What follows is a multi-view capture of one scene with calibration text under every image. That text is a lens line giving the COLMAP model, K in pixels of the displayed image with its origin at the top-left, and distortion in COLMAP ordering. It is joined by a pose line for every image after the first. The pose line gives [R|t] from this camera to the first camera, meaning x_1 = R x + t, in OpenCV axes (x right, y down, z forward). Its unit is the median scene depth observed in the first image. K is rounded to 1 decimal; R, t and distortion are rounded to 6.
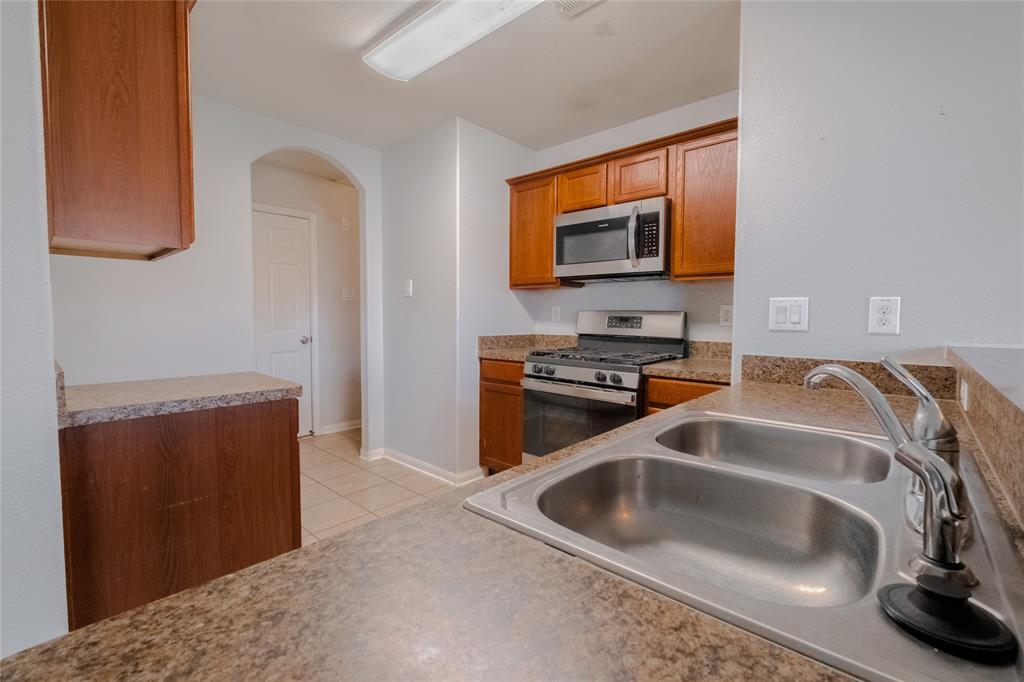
lens RADIAL K [[444.0, 0, 512.0], [0, 444.0, 334.1], [0, 0, 1]] dist [-0.002673, -0.000127]
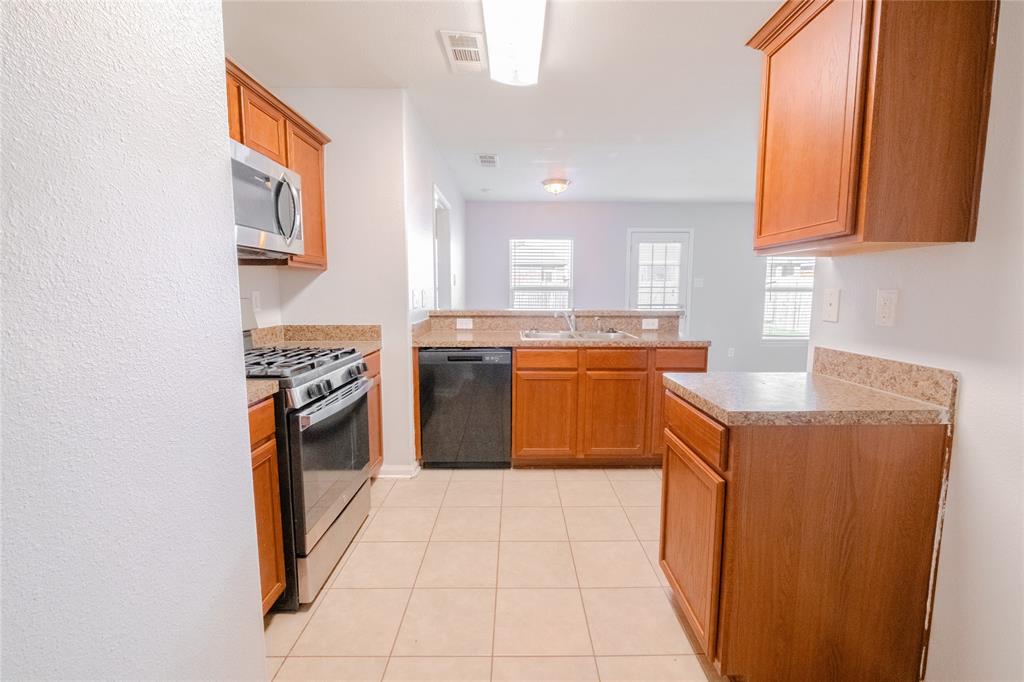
lens RADIAL K [[444.0, 0, 518.6], [0, 444.0, 336.1], [0, 0, 1]] dist [-0.002673, -0.000127]
pose [[-0.682607, -0.079006, 0.726503, -0.603722], [0.031691, 0.990003, 0.137437, -0.079216], [-0.730098, 0.116839, -0.673279, 1.187345]]
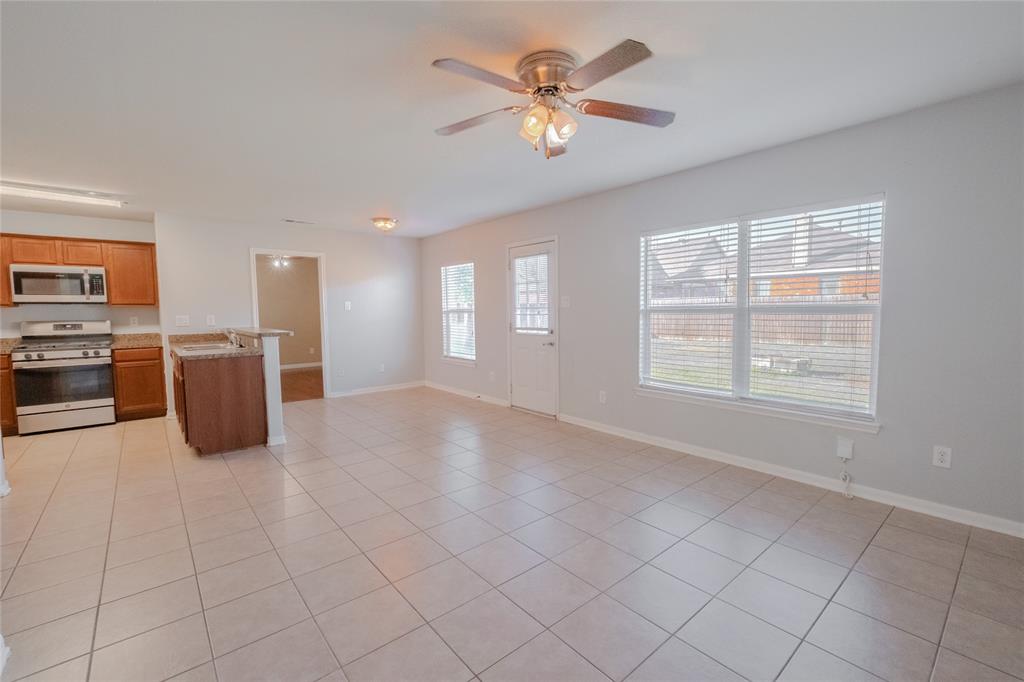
lens RADIAL K [[444.0, 0, 513.6], [0, 444.0, 336.0], [0, 0, 1]] dist [-0.002673, -0.000127]
pose [[0.129220, -0.063381, 0.989588, -1.379100], [0.059939, 0.996630, 0.056005, 0.017329], [-0.989803, 0.052078, 0.132584, -1.092906]]
